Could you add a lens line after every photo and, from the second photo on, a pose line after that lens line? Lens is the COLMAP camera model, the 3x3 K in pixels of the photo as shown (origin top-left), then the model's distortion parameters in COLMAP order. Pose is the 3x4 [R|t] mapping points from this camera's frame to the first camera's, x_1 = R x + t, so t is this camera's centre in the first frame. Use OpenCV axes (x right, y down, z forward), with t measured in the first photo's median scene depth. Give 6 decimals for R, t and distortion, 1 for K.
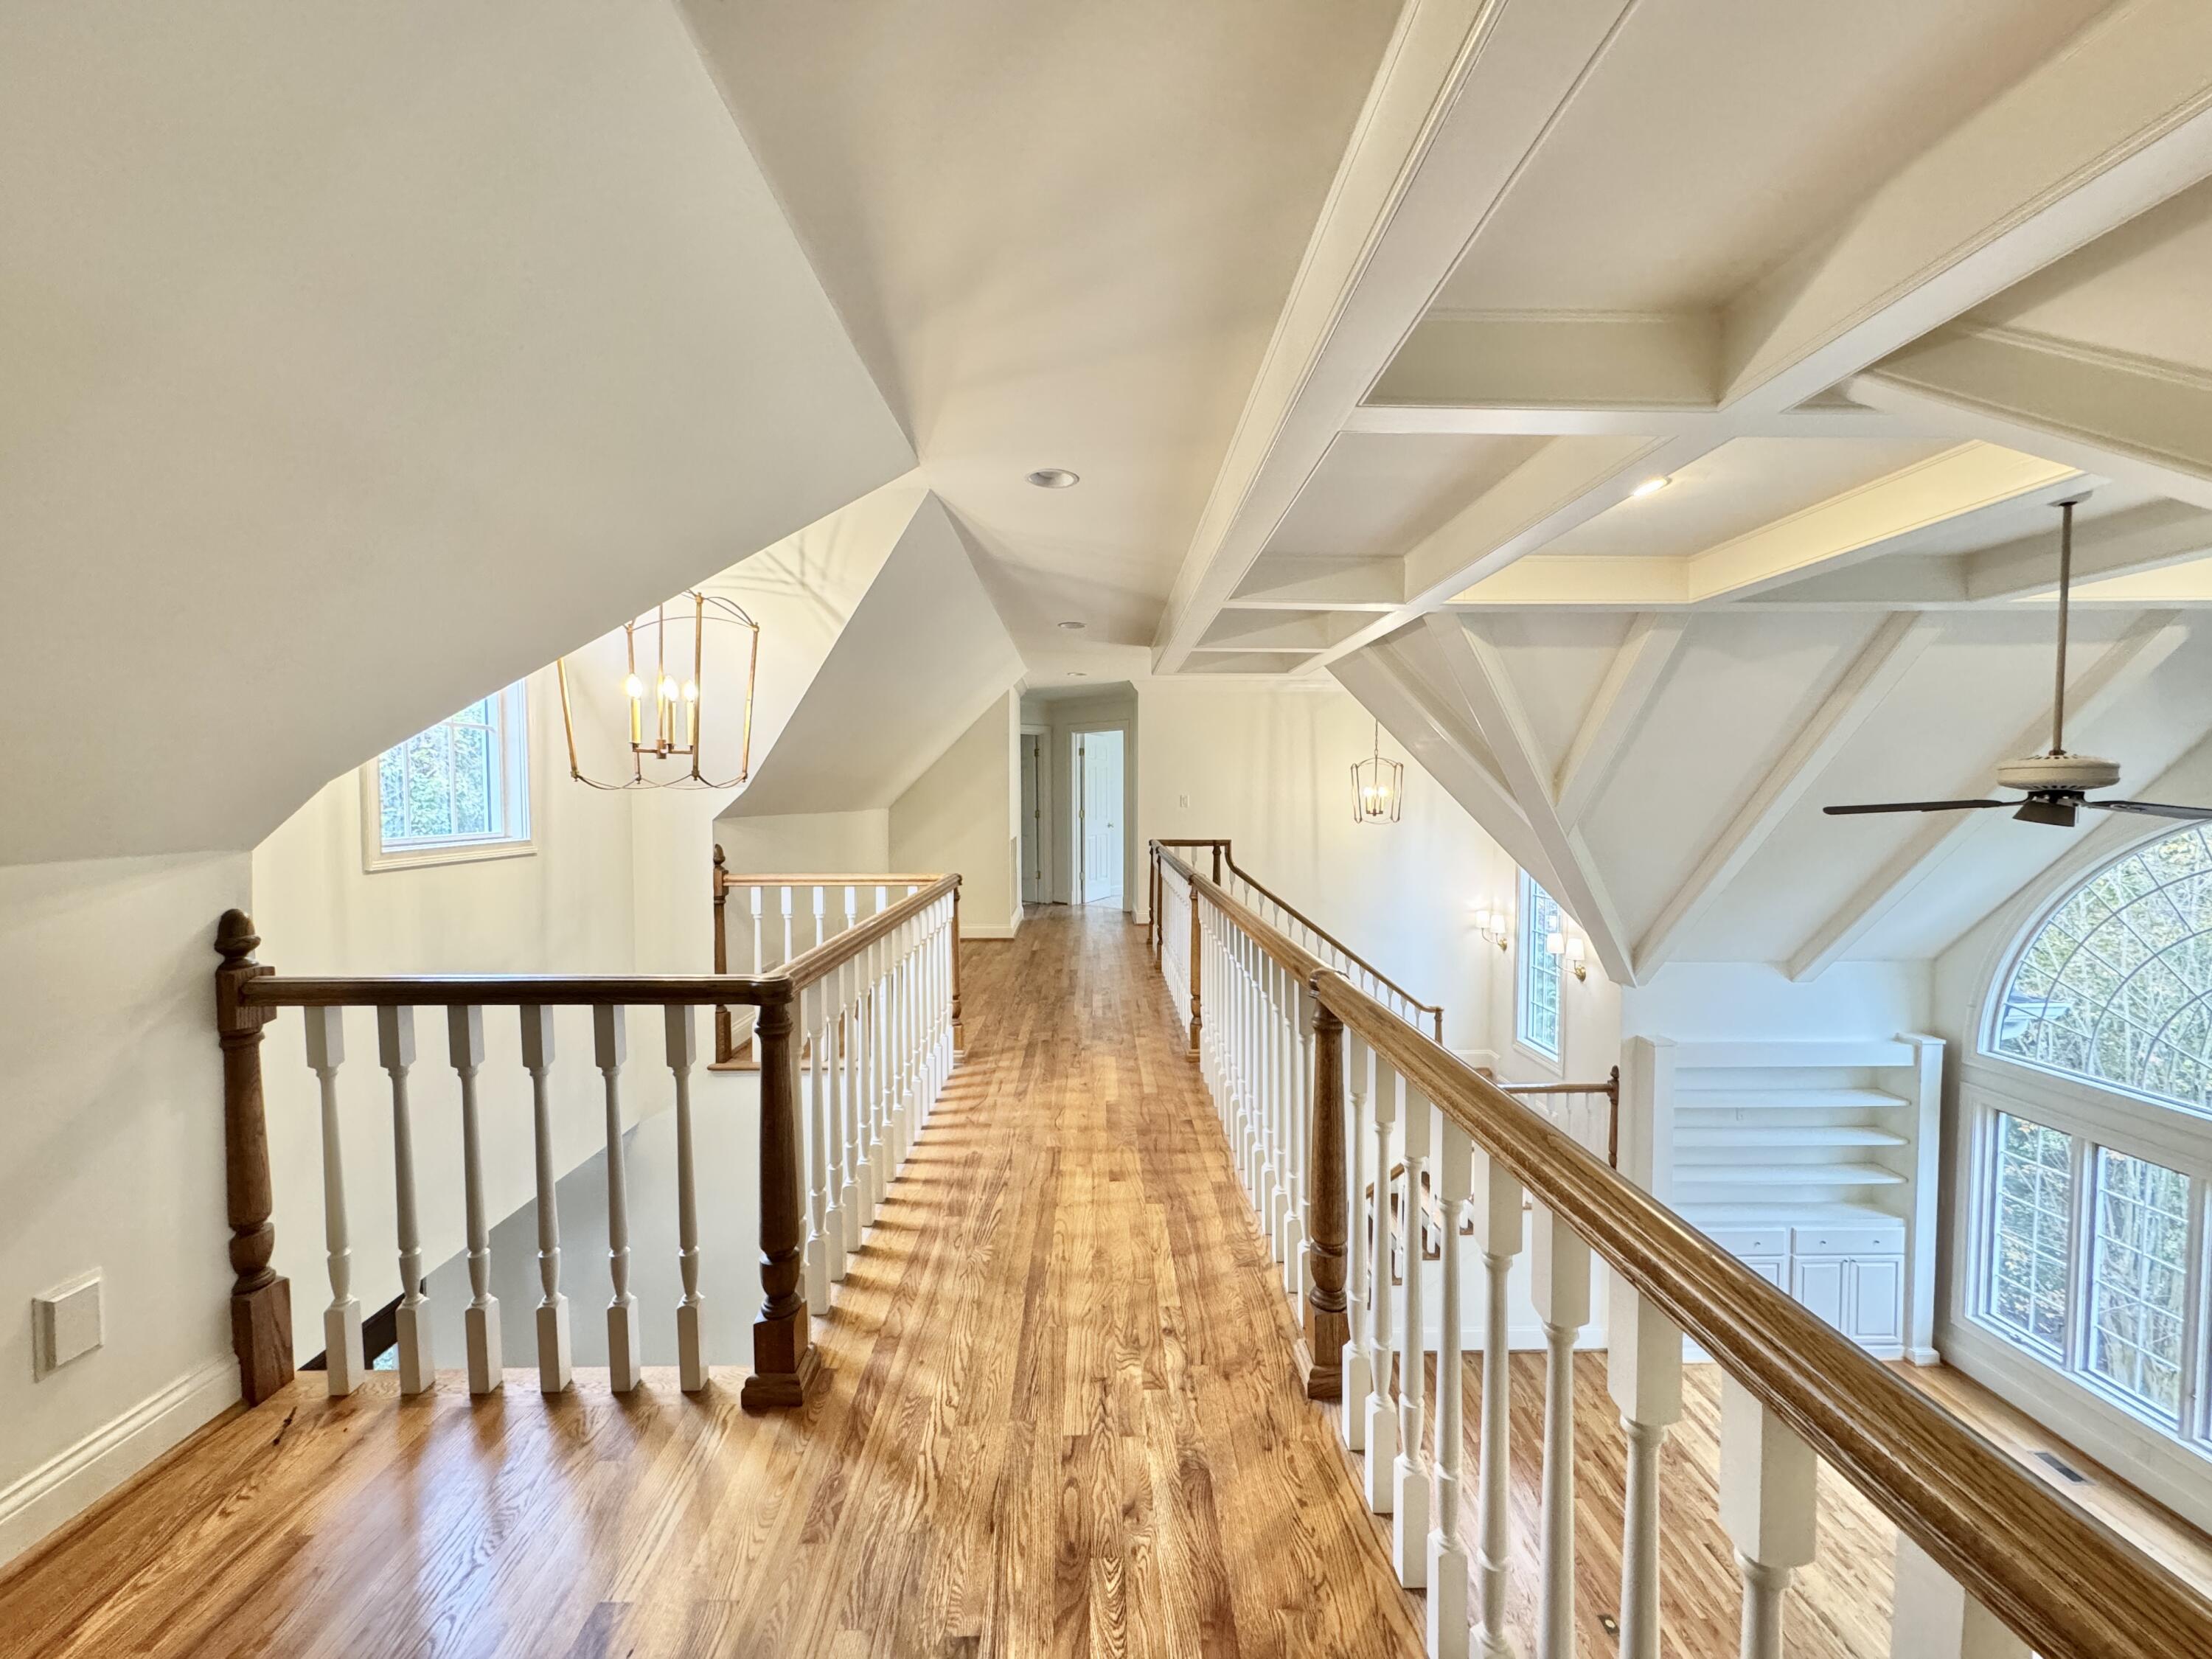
lens RADIAL K [[890.7, 0, 1112.0], [0, 890.7, 835.3], [0, 0, 1]] dist [-0.004676, 0.000892]
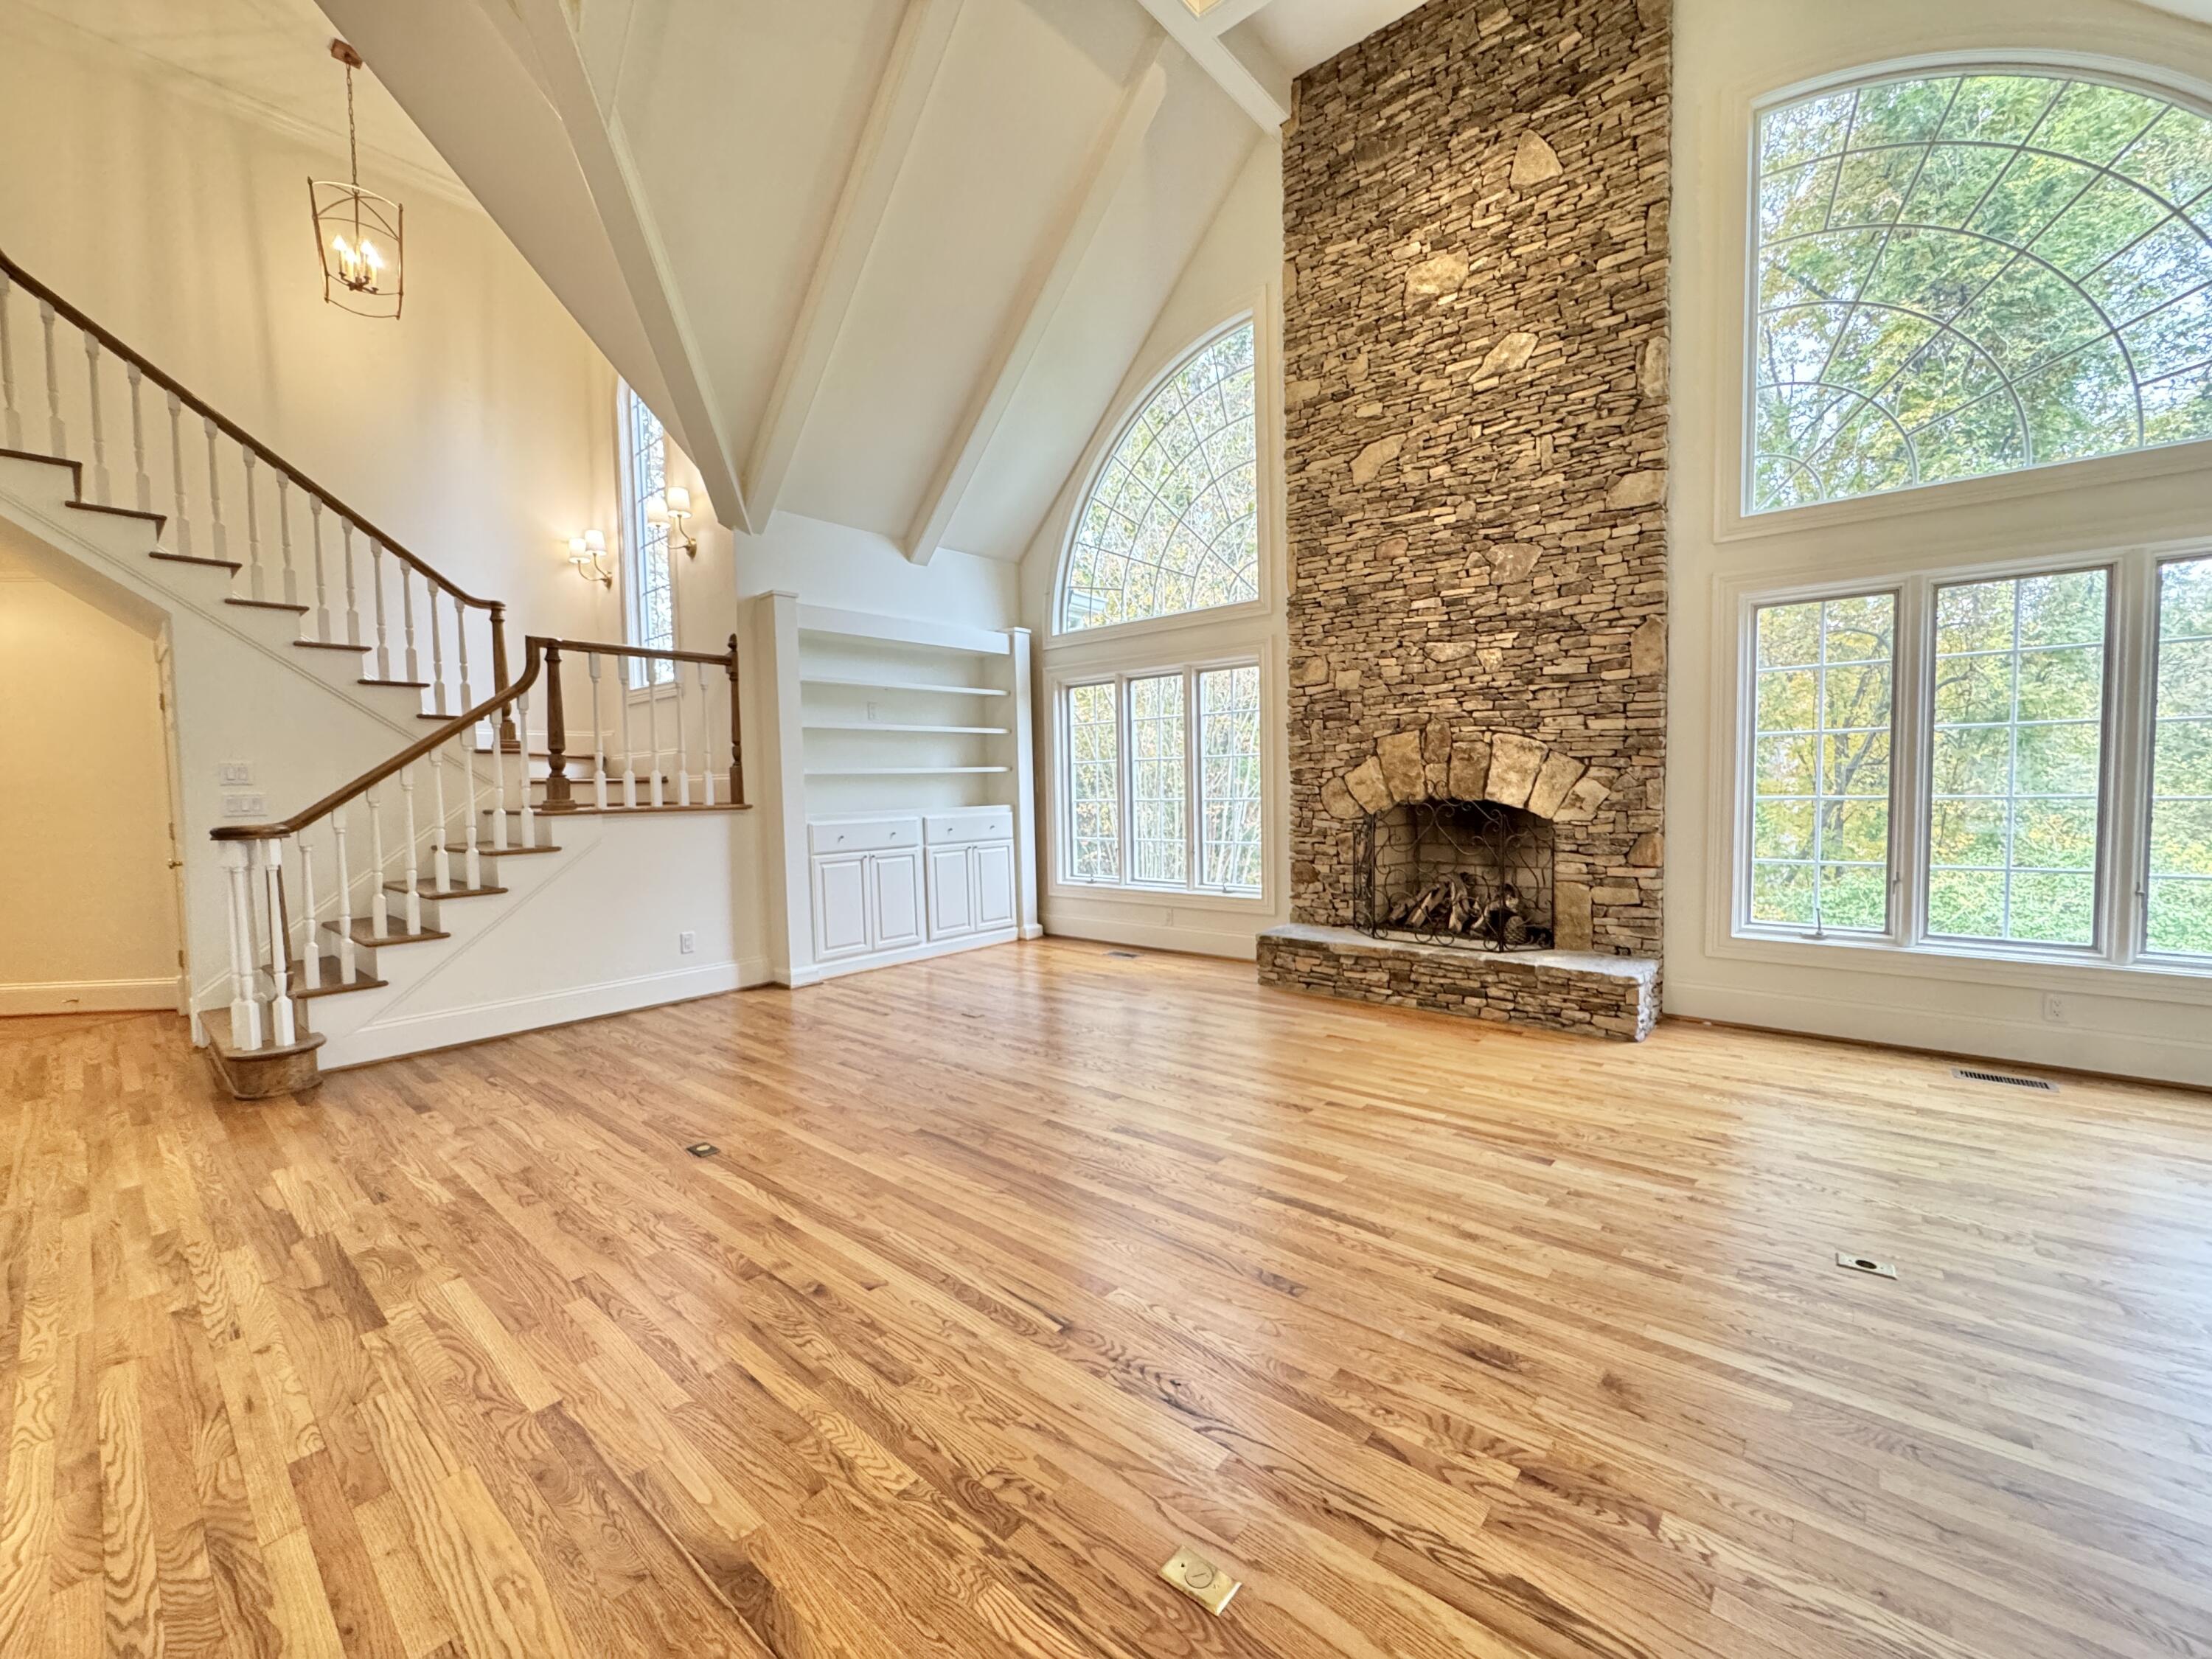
lens RADIAL K [[890.7, 0, 1107.9], [0, 890.7, 828.1], [0, 0, 1]] dist [-0.004676, 0.000892]
pose [[0.667892, -0.046991, 0.742773, 0.189127], [0.050300, 0.998573, 0.017945, 0.448286], [-0.742557, 0.025376, 0.669302, 0.214084]]
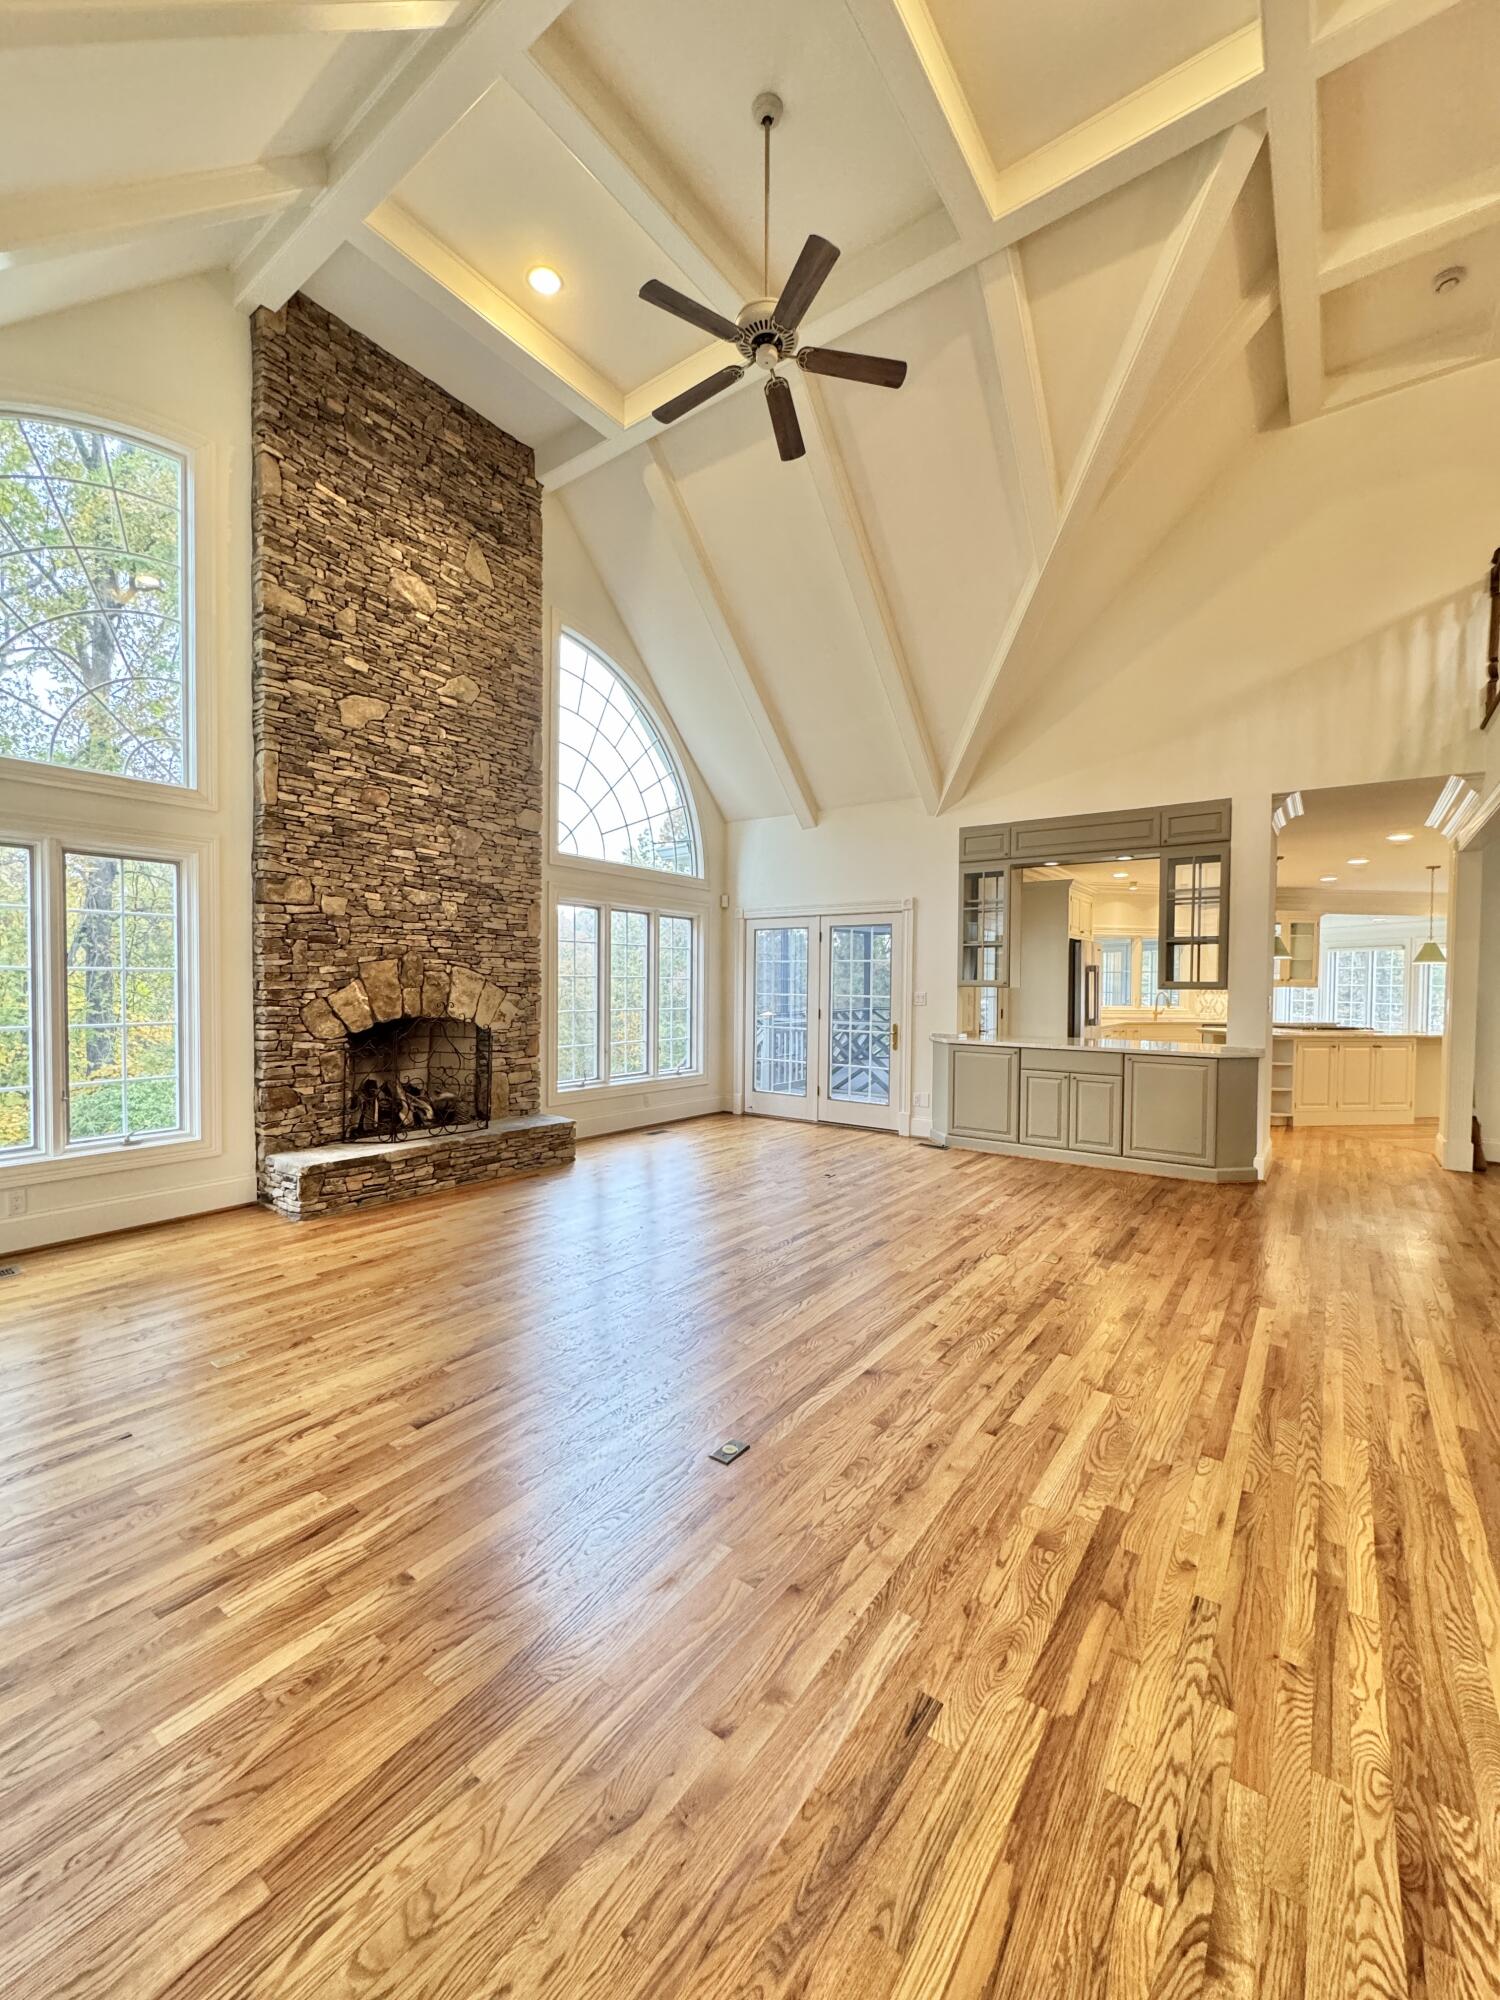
lens RADIAL K [[805.3, 0, 745.8], [0, 805.3, 1001.2], [0, 0, 1]] dist [-0.004676, 0.000892]
pose [[-0.793084, -0.017727, 0.608854, 0.168574], [0.020989, 0.998187, 0.056403, 0.399378], [-0.608750, 0.057512, -0.791275, 0.900806]]
